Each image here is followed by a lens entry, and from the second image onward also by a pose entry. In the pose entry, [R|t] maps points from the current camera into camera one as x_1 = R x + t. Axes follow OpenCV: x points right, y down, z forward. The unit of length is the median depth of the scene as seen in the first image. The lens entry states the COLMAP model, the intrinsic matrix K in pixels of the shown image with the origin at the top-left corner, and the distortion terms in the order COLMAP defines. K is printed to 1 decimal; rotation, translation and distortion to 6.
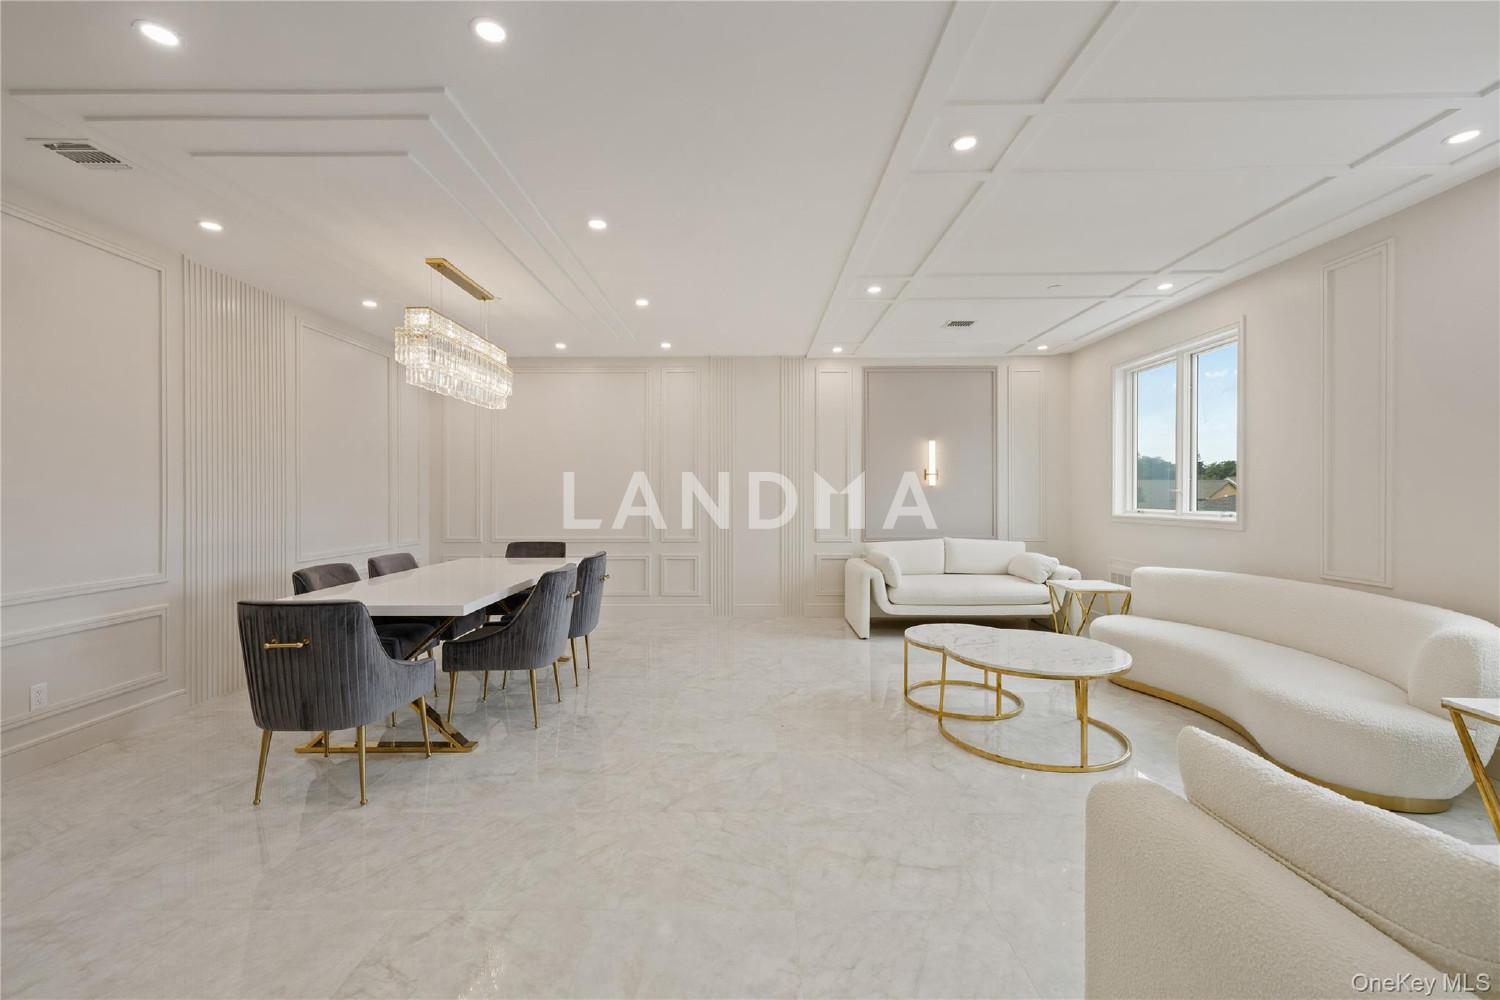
lens RADIAL K [[639.7, 0, 740.1], [0, 639.7, 496.0], [0, 0, 1]] dist [0.002419, 0.000107]
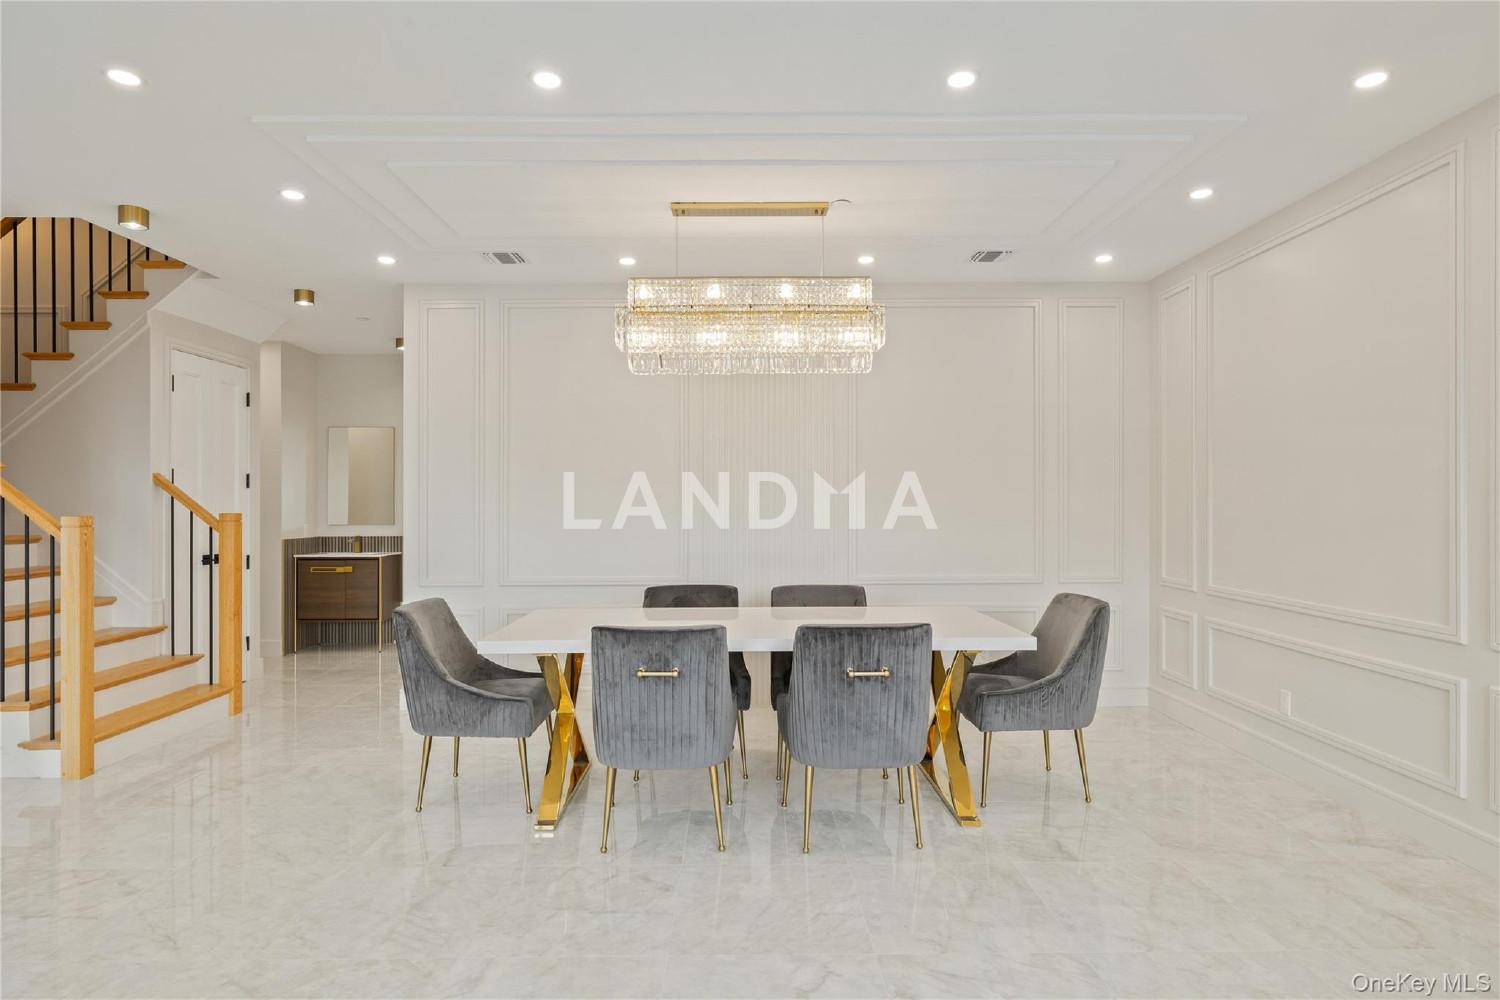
lens RADIAL K [[829.8, 0, 750.0], [0, 829.8, 500.0], [0, 0, 1]] dist [0.003125, 0.000041]
pose [[0.019510, -0.001972, -0.999808, 0.446971], [0.001640, 0.999997, -0.001941, -0.009103], [0.999808, -0.001602, 0.019514, 0.890286]]
